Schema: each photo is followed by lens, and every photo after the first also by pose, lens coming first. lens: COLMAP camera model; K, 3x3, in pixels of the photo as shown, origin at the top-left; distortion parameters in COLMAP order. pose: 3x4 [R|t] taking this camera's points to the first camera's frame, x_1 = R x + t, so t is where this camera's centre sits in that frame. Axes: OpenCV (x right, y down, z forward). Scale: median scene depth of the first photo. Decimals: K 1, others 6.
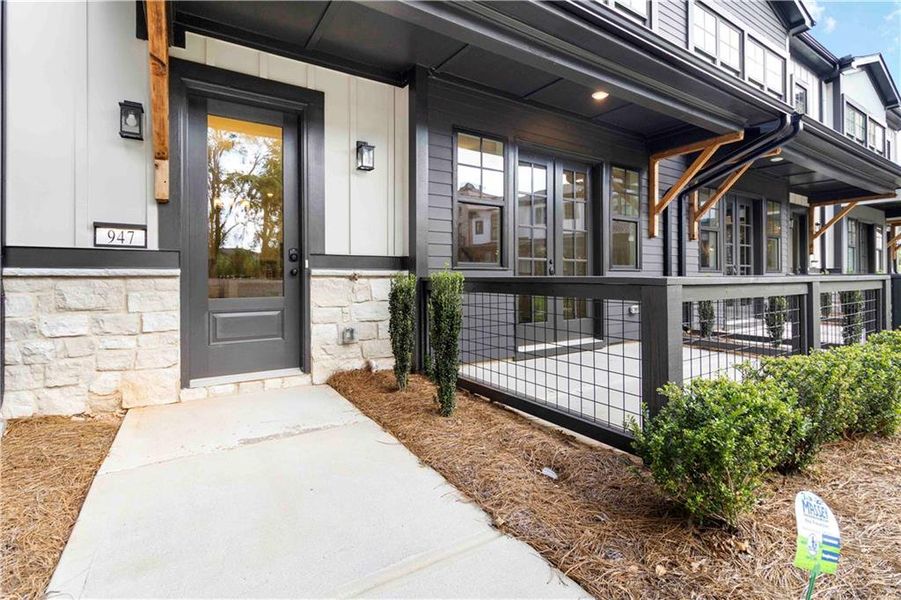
lens RADIAL K [[421.3, 0, 449.8], [0, 421.3, 270.0], [0, 0, 1]] dist [-0.000312, -0.000985]
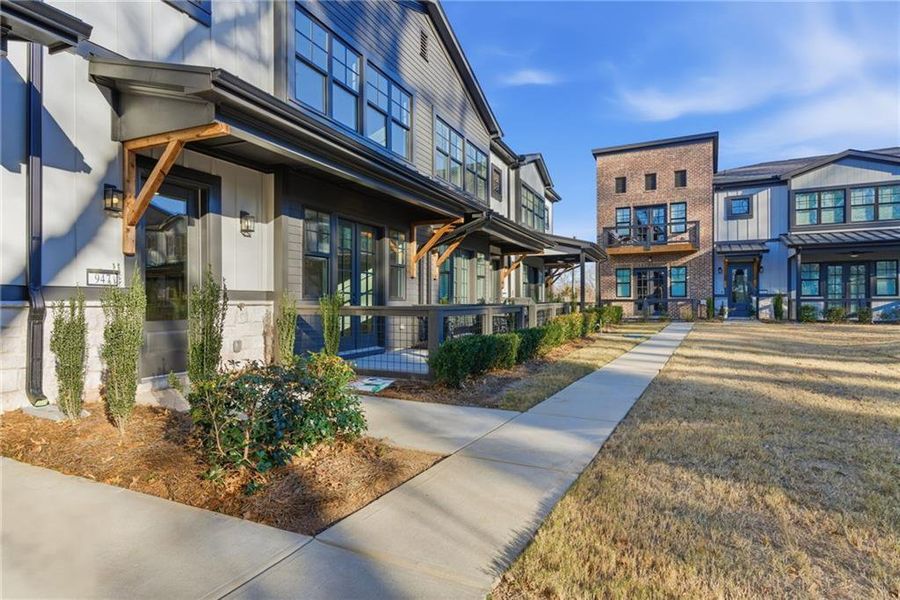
lens RADIAL K [[491.6, 0, 452.6], [0, 491.6, 302.1], [0, 0, 1]] dist [0.003239, 0.000749]
pose [[0.833956, -0.001392, 0.551830, -0.453664], [-0.005148, 0.999934, 0.010302, -0.015045], [-0.551808, -0.011432, 0.833893, -0.662804]]
